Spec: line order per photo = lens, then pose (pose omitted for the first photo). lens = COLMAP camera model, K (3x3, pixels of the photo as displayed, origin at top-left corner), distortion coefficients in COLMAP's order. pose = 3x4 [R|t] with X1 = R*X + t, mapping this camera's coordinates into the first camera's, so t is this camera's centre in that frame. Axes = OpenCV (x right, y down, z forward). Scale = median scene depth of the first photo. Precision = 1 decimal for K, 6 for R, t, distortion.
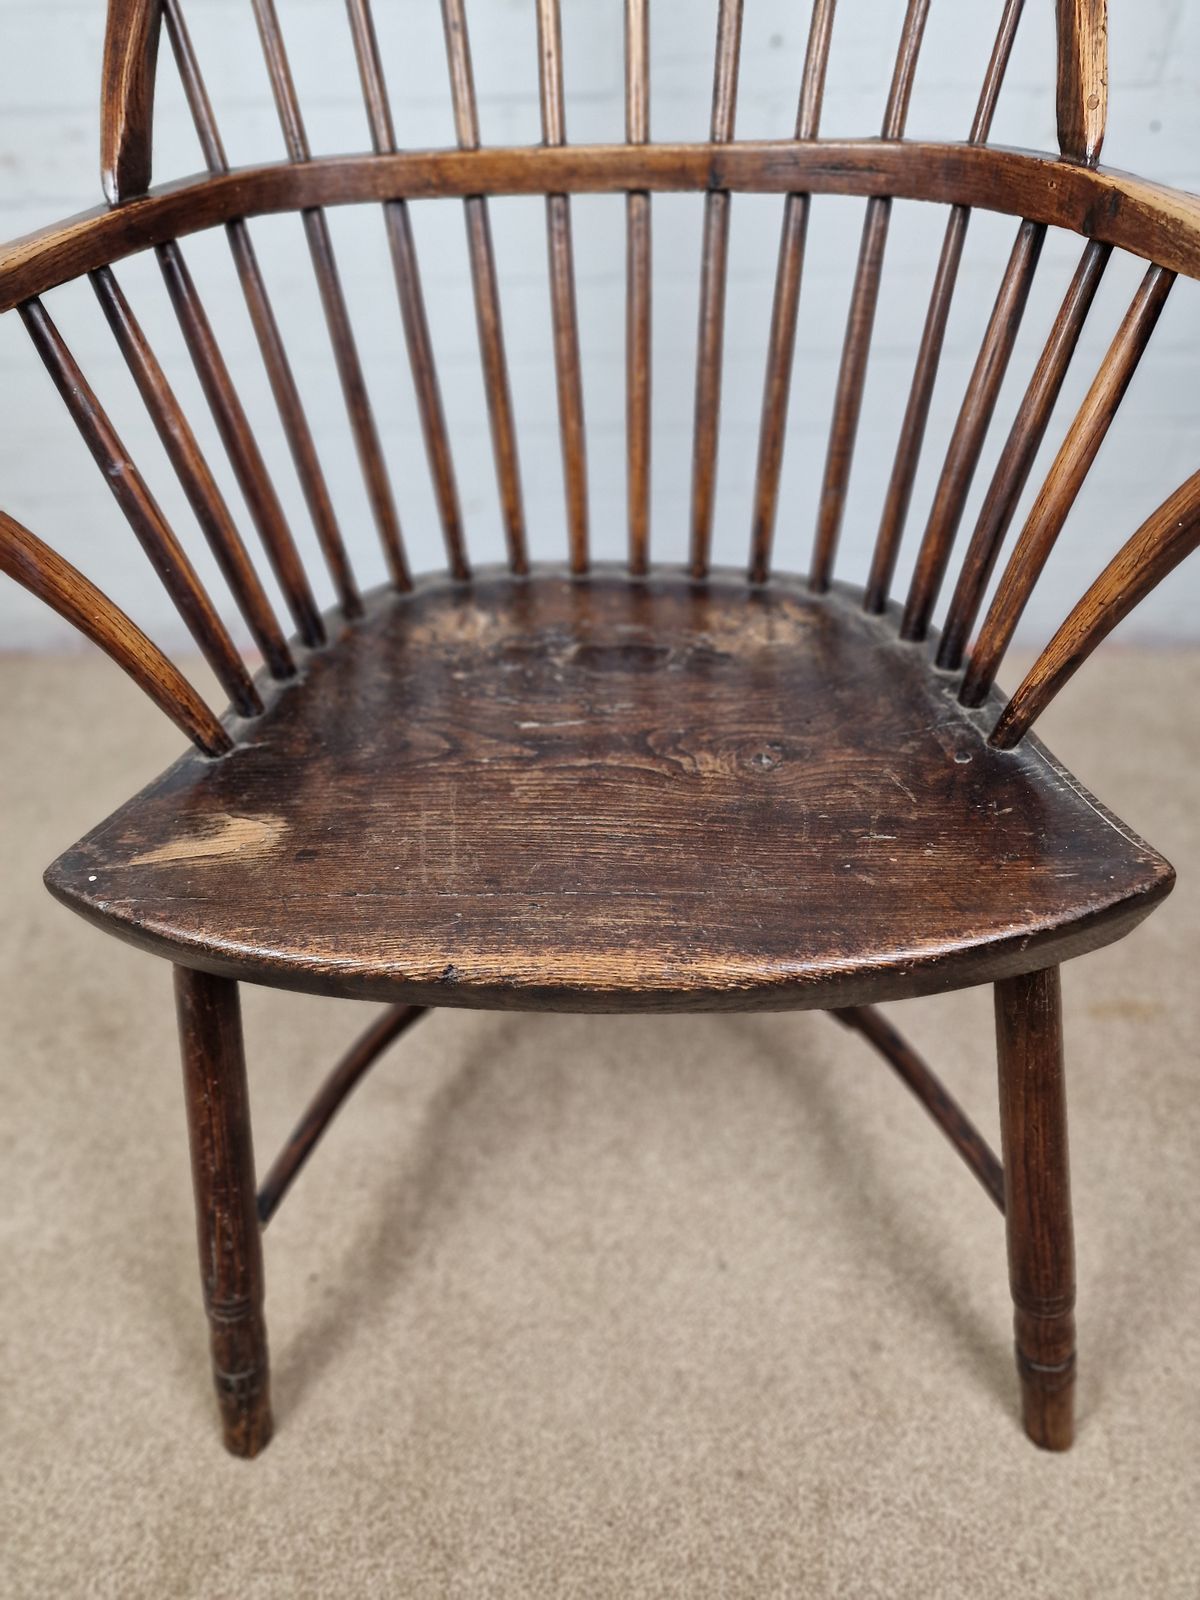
lens RADIAL K [[1121.3, 0, 590.4], [0, 1121.3, 797.6], [0, 0, 1]] dist [0.040919, -0.037753]
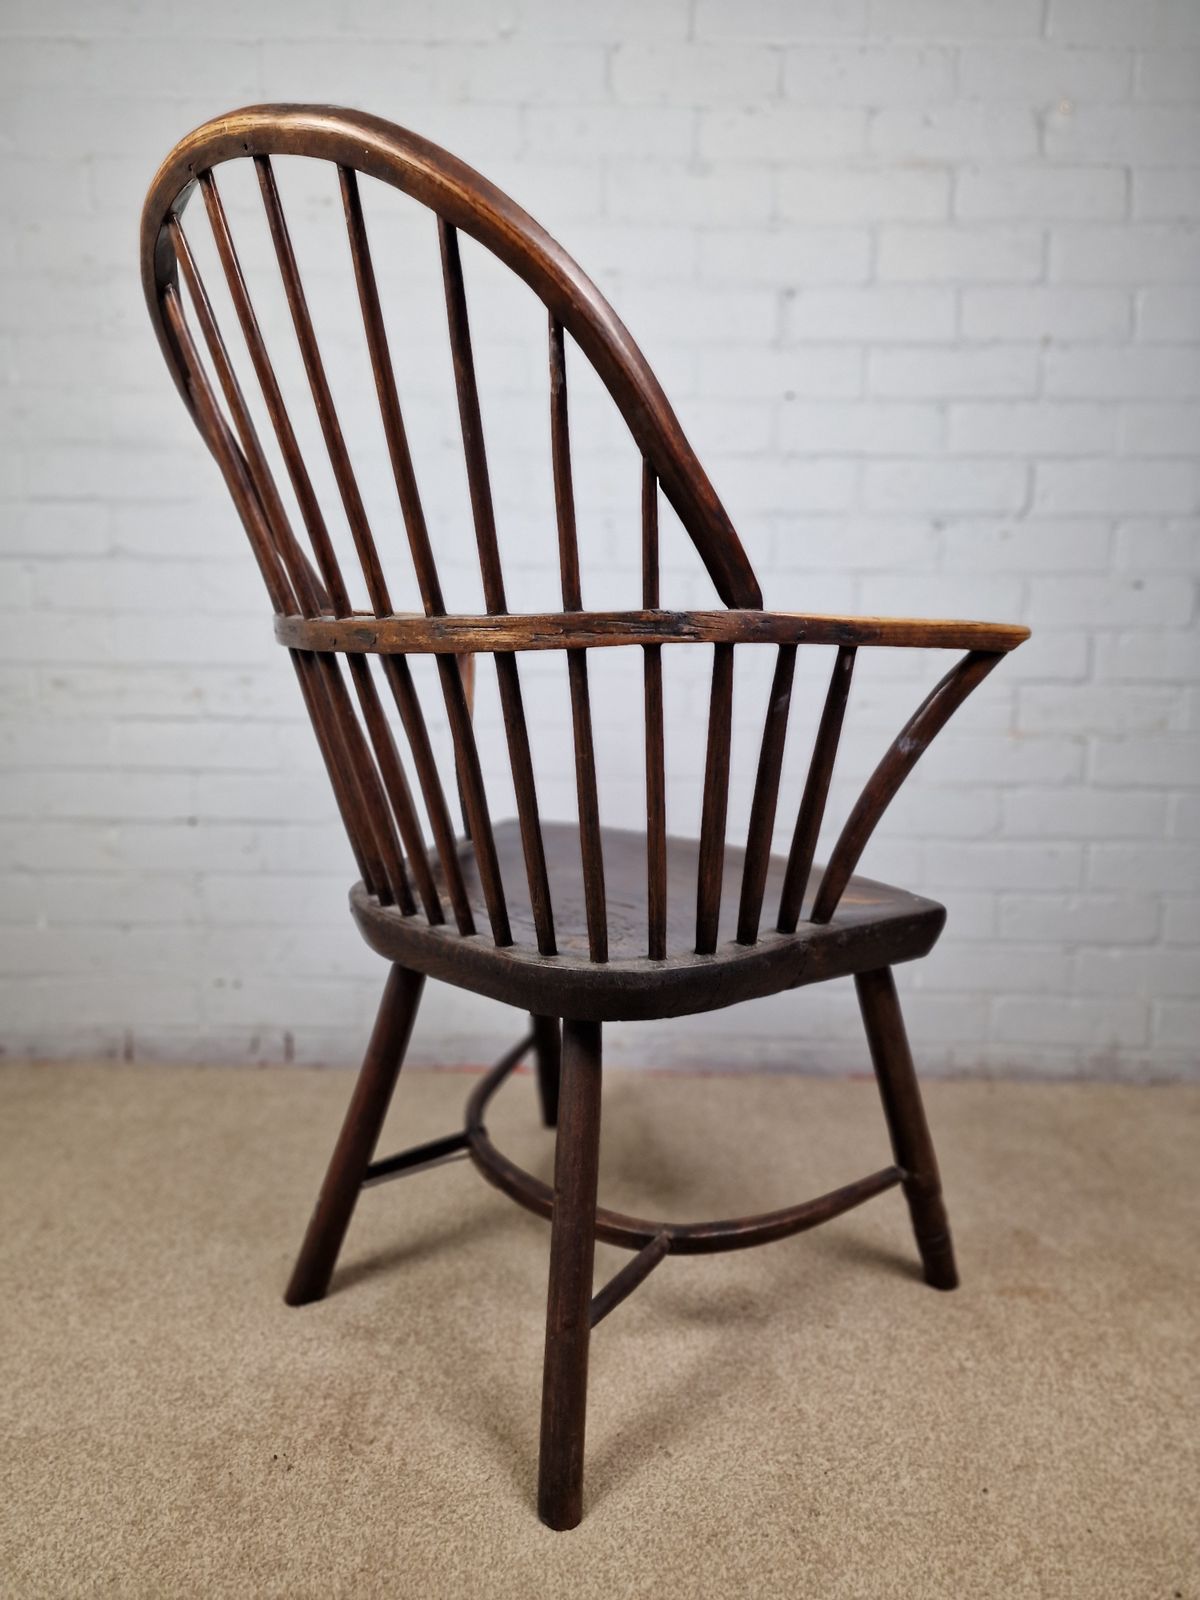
lens RADIAL K [[1098.6, 0, 595.1], [0, 1098.6, 793.8], [0, 0, 1]] dist [0.055703, -0.051622]
pose [[0.998886, 0.041283, 0.022870, 0.000008], [-0.020650, 0.818047, -0.574780, 0.588469], [-0.042438, 0.573667, 0.817988, -0.231820]]
